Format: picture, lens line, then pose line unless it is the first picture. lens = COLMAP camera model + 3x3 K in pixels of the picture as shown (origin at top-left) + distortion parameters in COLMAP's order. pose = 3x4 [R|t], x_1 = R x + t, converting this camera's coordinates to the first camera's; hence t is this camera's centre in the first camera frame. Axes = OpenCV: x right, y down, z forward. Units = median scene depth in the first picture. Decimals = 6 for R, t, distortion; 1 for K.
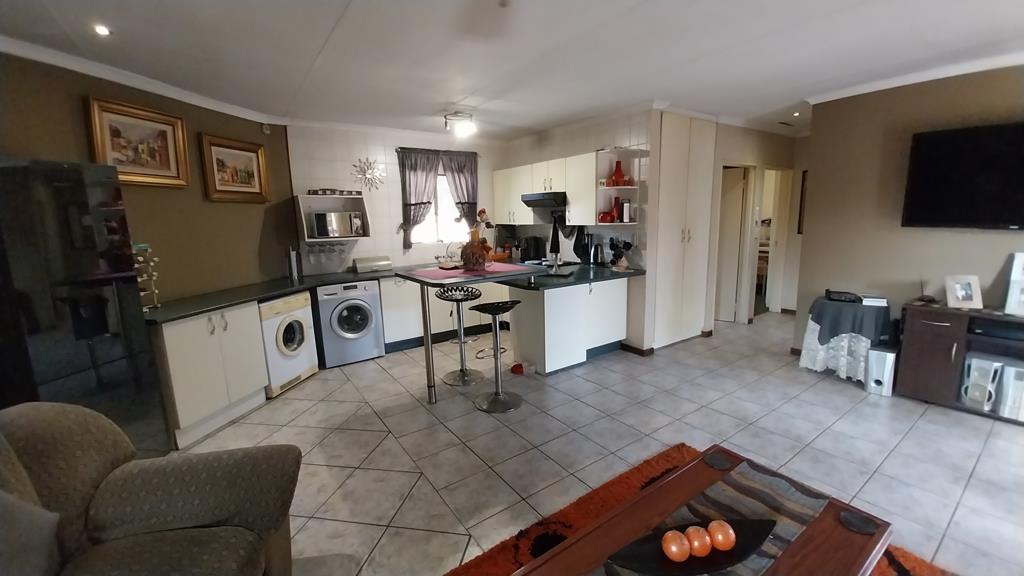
lens RADIAL K [[404.2, 0, 521.3], [0, 404.2, 283.0], [0, 0, 1]] dist [0.003344, -0.005450]
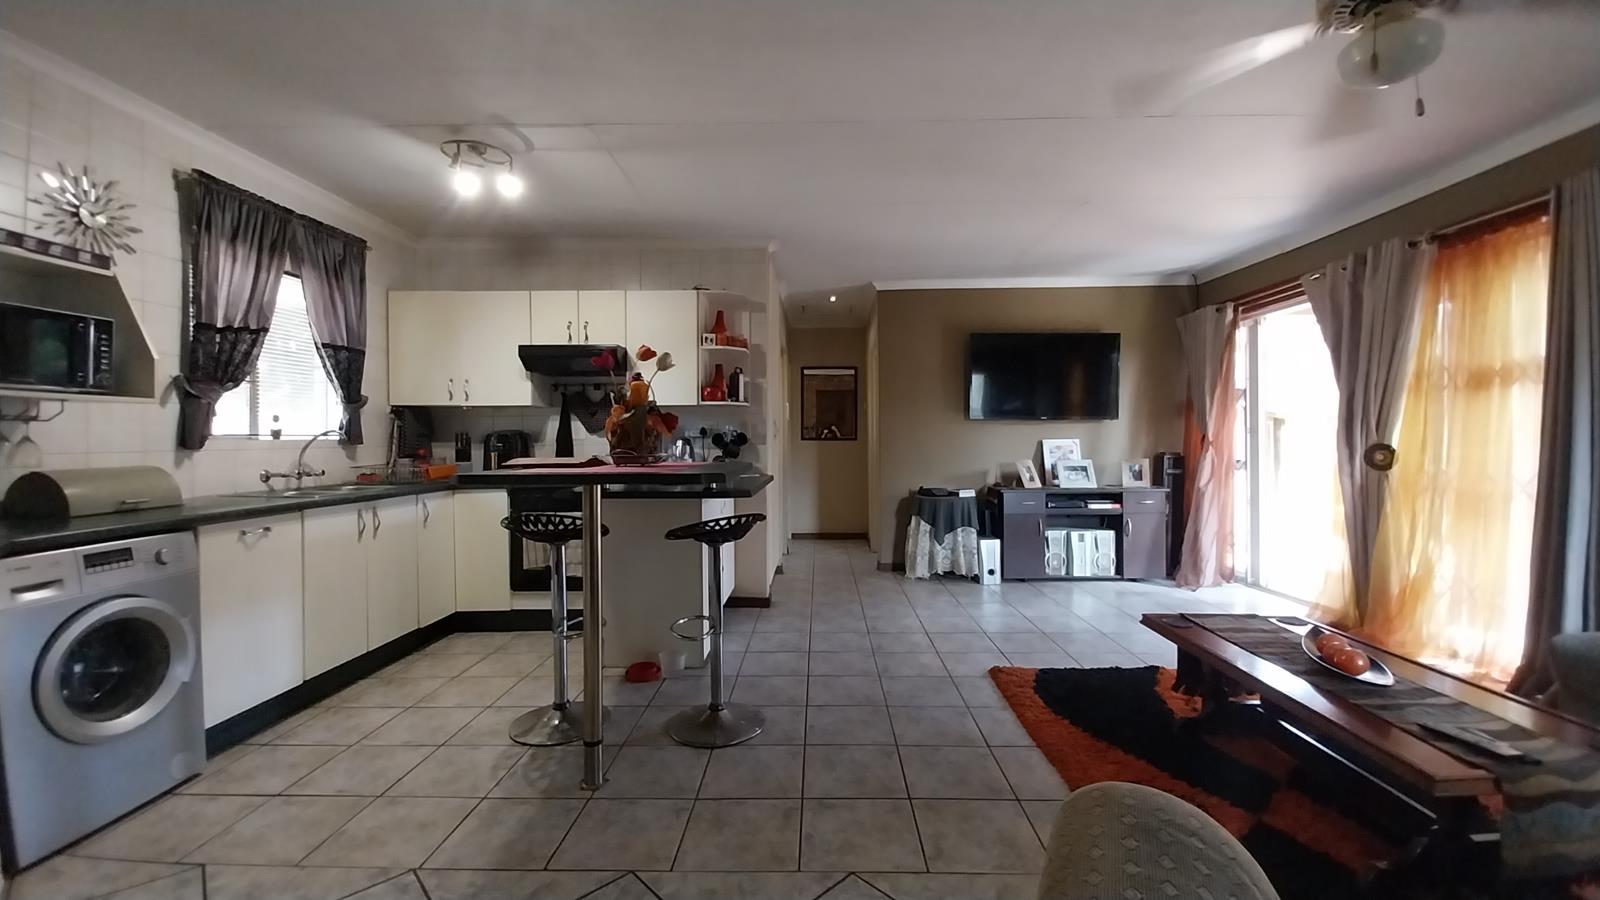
lens RADIAL K [[631.6, 0, 806.1], [0, 631.6, 444.4], [0, 0, 1]] dist [0.003344, -0.005450]
pose [[0.598968, 0.014935, 0.800634, -0.551478], [0.119819, 0.986899, -0.108049, 0.045404], [-0.791758, 0.160649, 0.589331, 0.354467]]
